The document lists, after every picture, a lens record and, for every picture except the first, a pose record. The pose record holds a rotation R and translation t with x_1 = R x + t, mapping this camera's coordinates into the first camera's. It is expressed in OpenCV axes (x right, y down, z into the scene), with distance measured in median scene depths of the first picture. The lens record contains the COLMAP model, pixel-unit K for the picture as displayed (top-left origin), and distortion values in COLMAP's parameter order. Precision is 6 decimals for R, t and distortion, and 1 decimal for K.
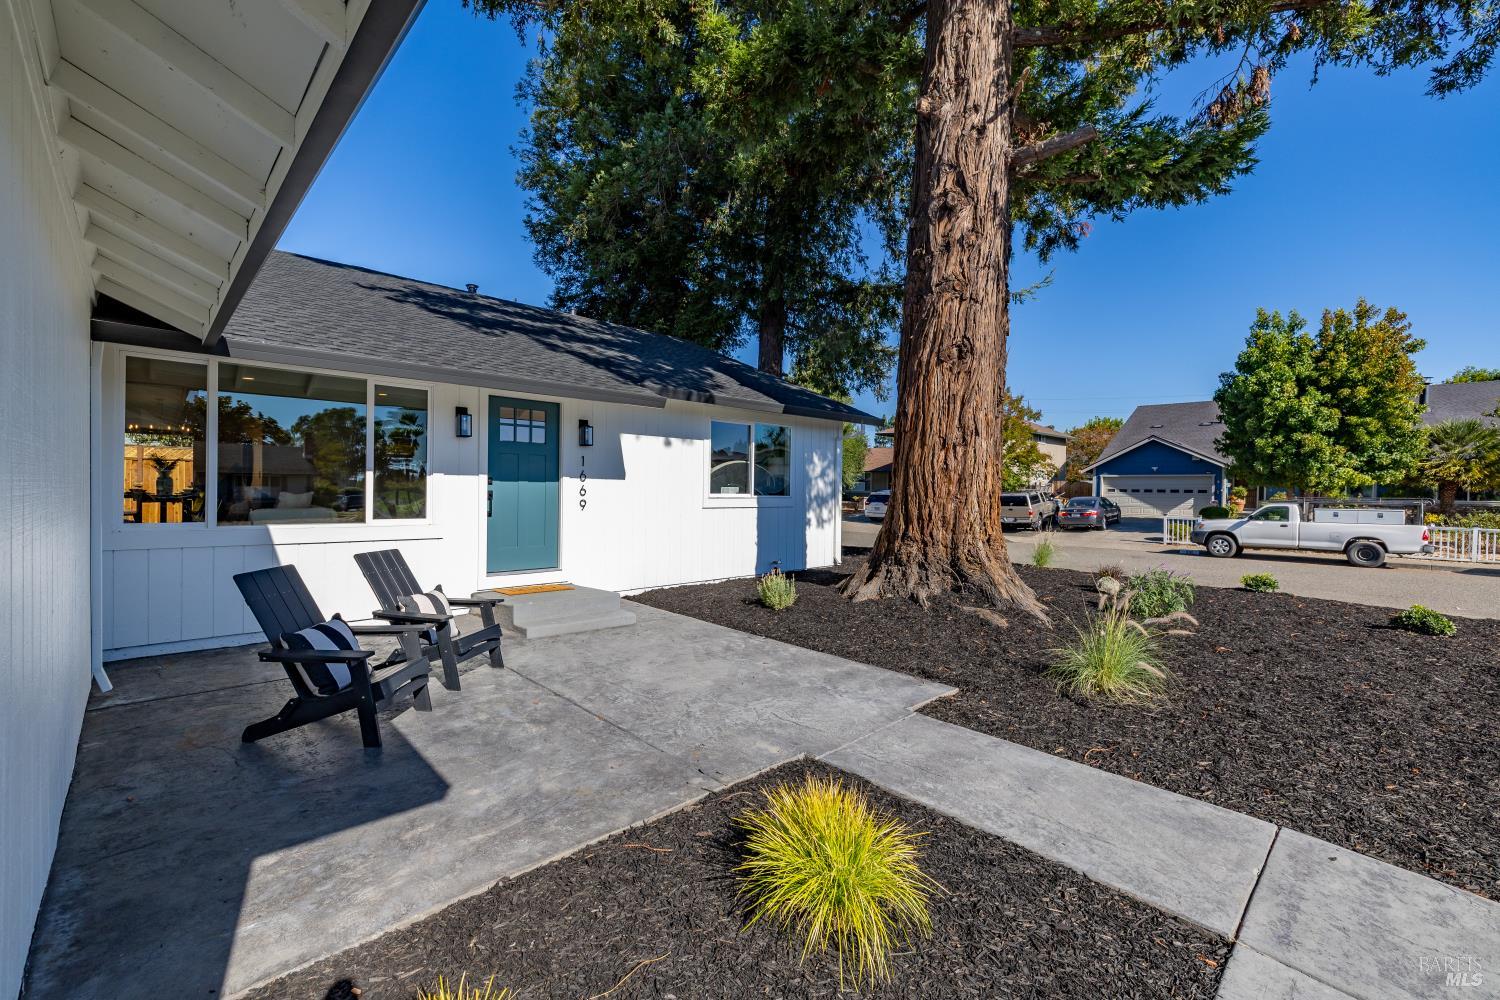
lens RADIAL K [[645.5, 0, 748.6], [0, 645.5, 493.1], [0, 0, 1]] dist [0.002272, -0.000184]
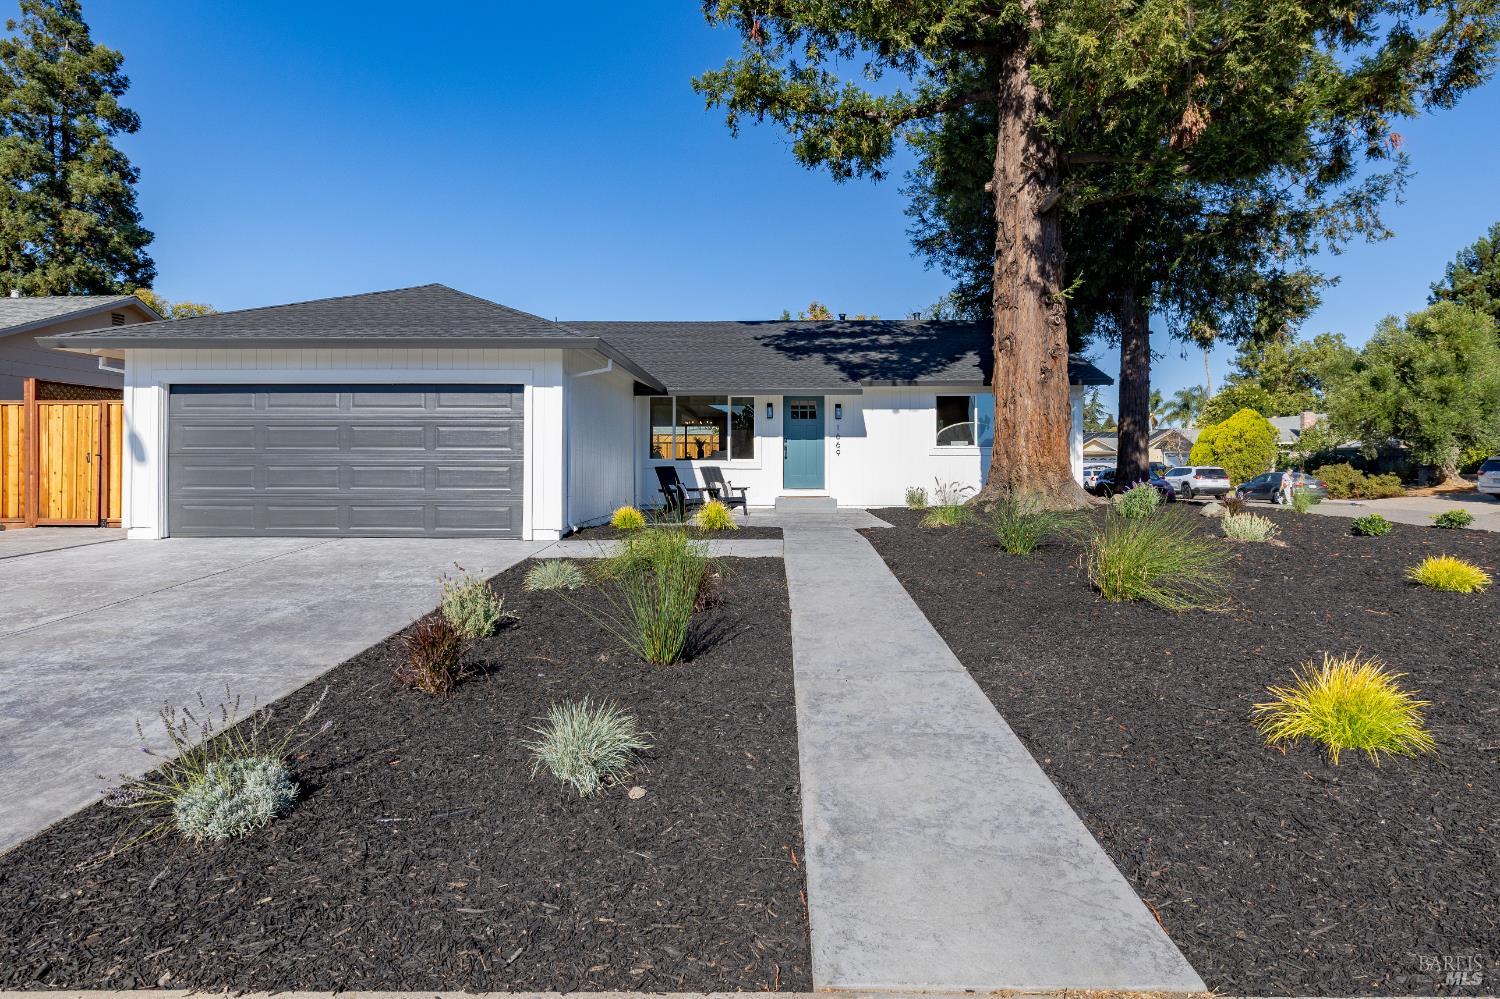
lens RADIAL K [[892.5, 0, 742.7], [0, 892.5, 469.0], [0, 0, 1]] dist [0.002401, 0.005530]
pose [[0.685950, -0.020836, -0.727351, 1.441856], [0.006057, 0.999719, -0.022927, 0.127274], [0.727624, 0.011321, 0.685883, -0.913873]]
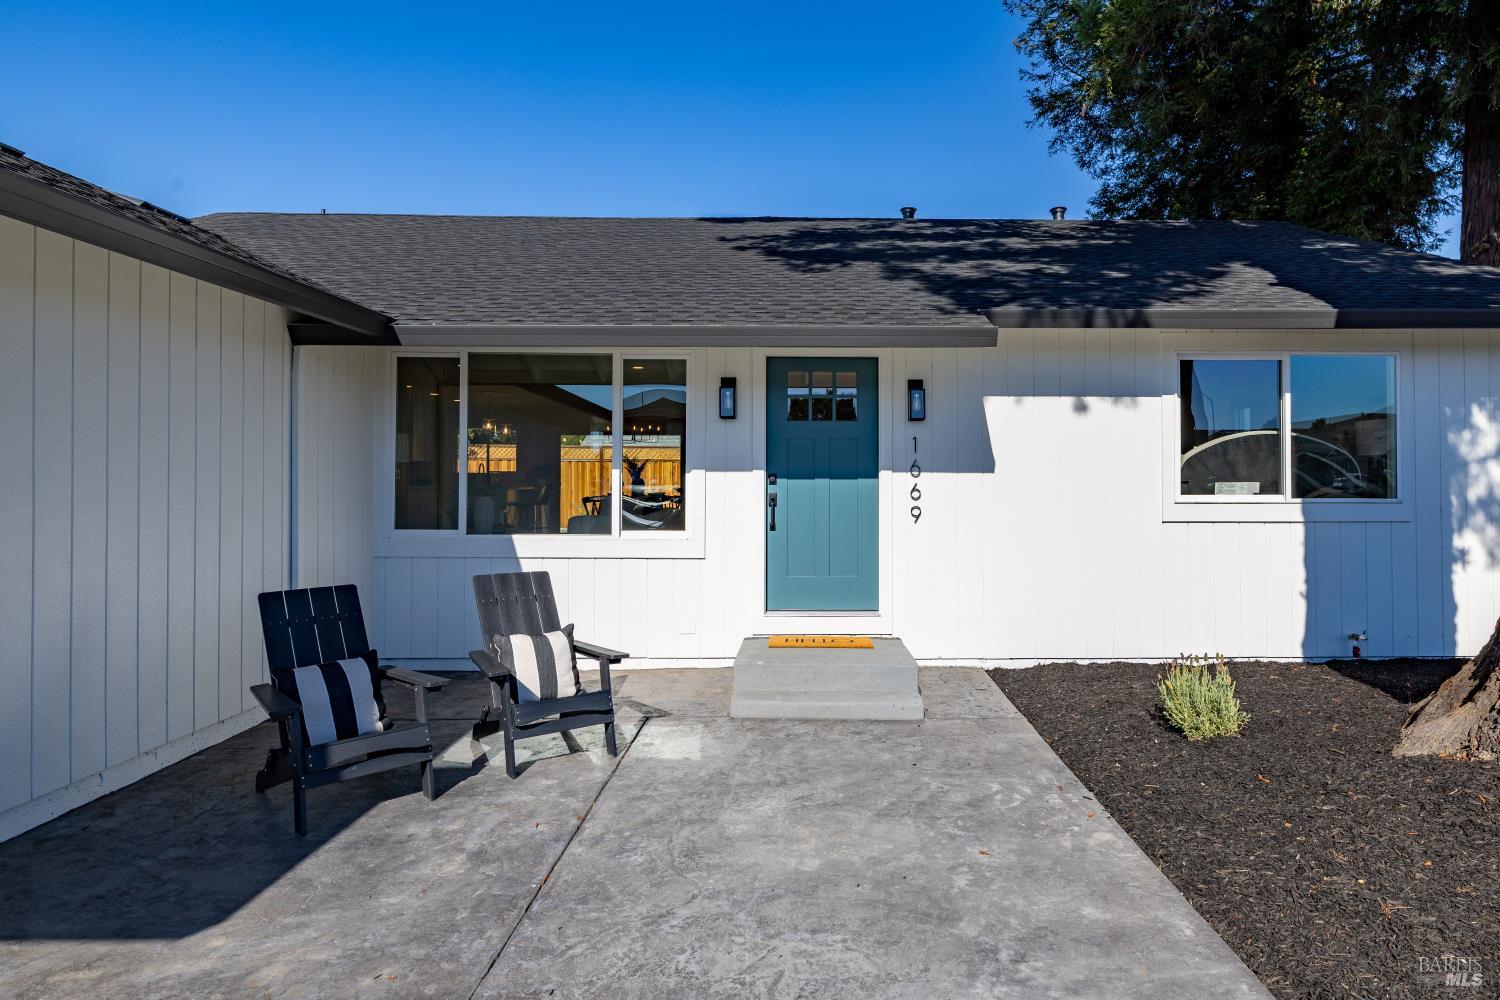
lens RADIAL K [[900.8, 0, 830.7], [0, 900.8, 464.8], [0, 0, 1]] dist [0.005962, -0.003358]
pose [[0.727182, -0.023739, -0.686034, 0.316606], [0.004116, 0.999535, -0.030225, -0.004000], [0.686432, 0.019156, 0.726942, 0.331229]]
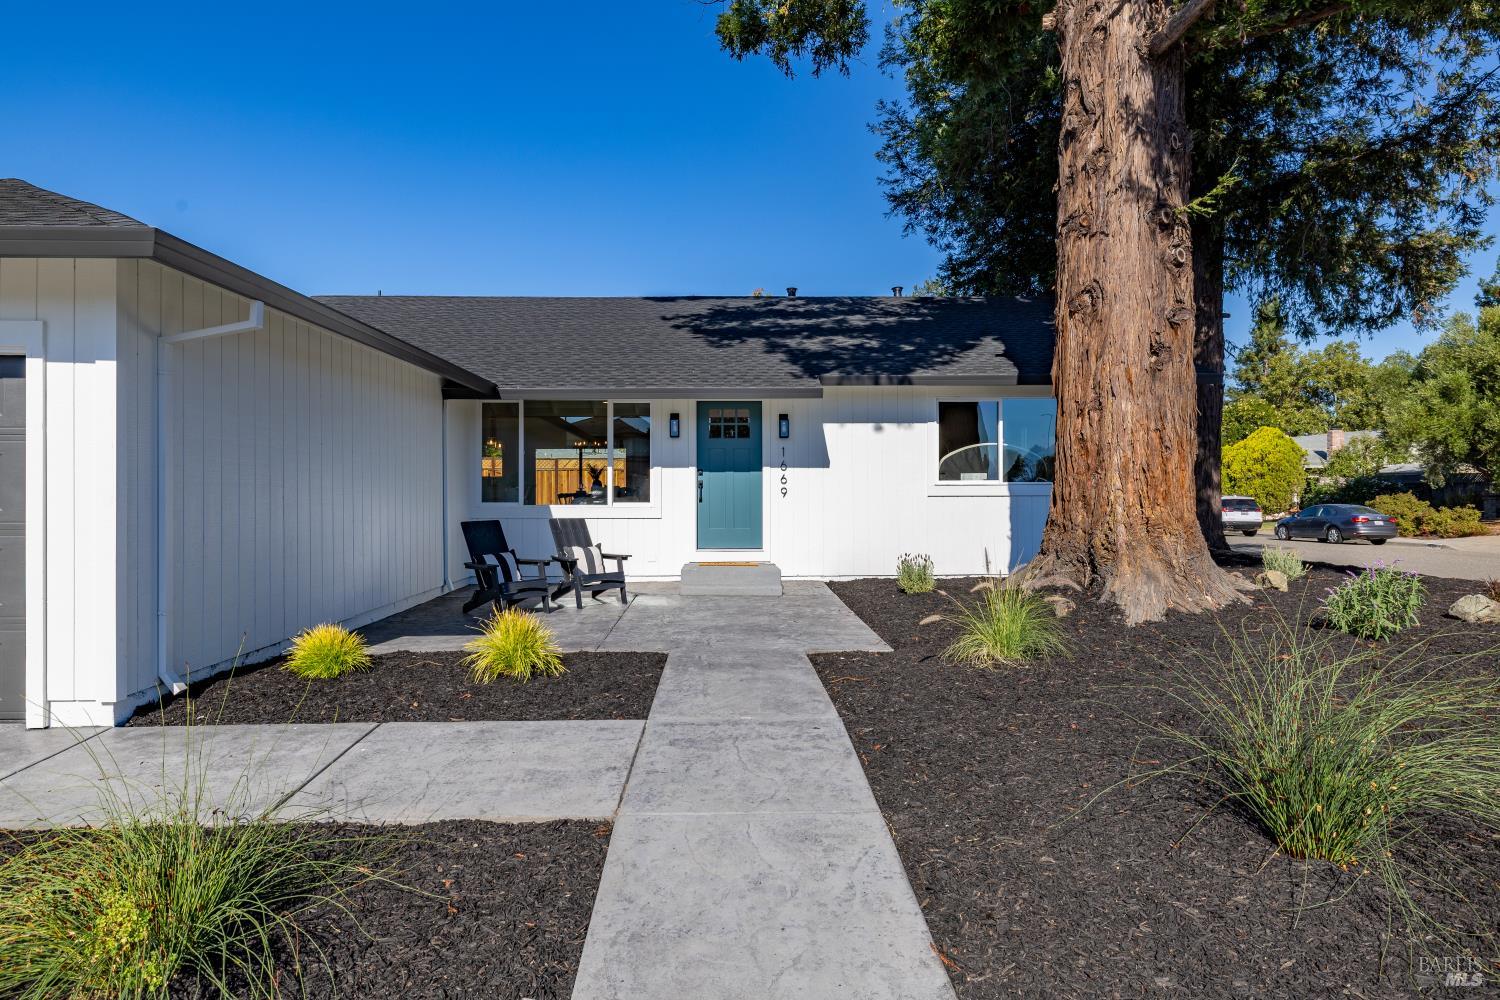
lens RADIAL K [[900.8, 0, 744.8], [0, 900.8, 498.0], [0, 0, 1]] dist [0.005962, -0.003358]
pose [[0.723957, -0.016053, -0.689658, 0.816259], [0.010216, 0.999869, -0.012550, 0.051353], [0.689769, 0.002040, 0.724027, -0.158914]]
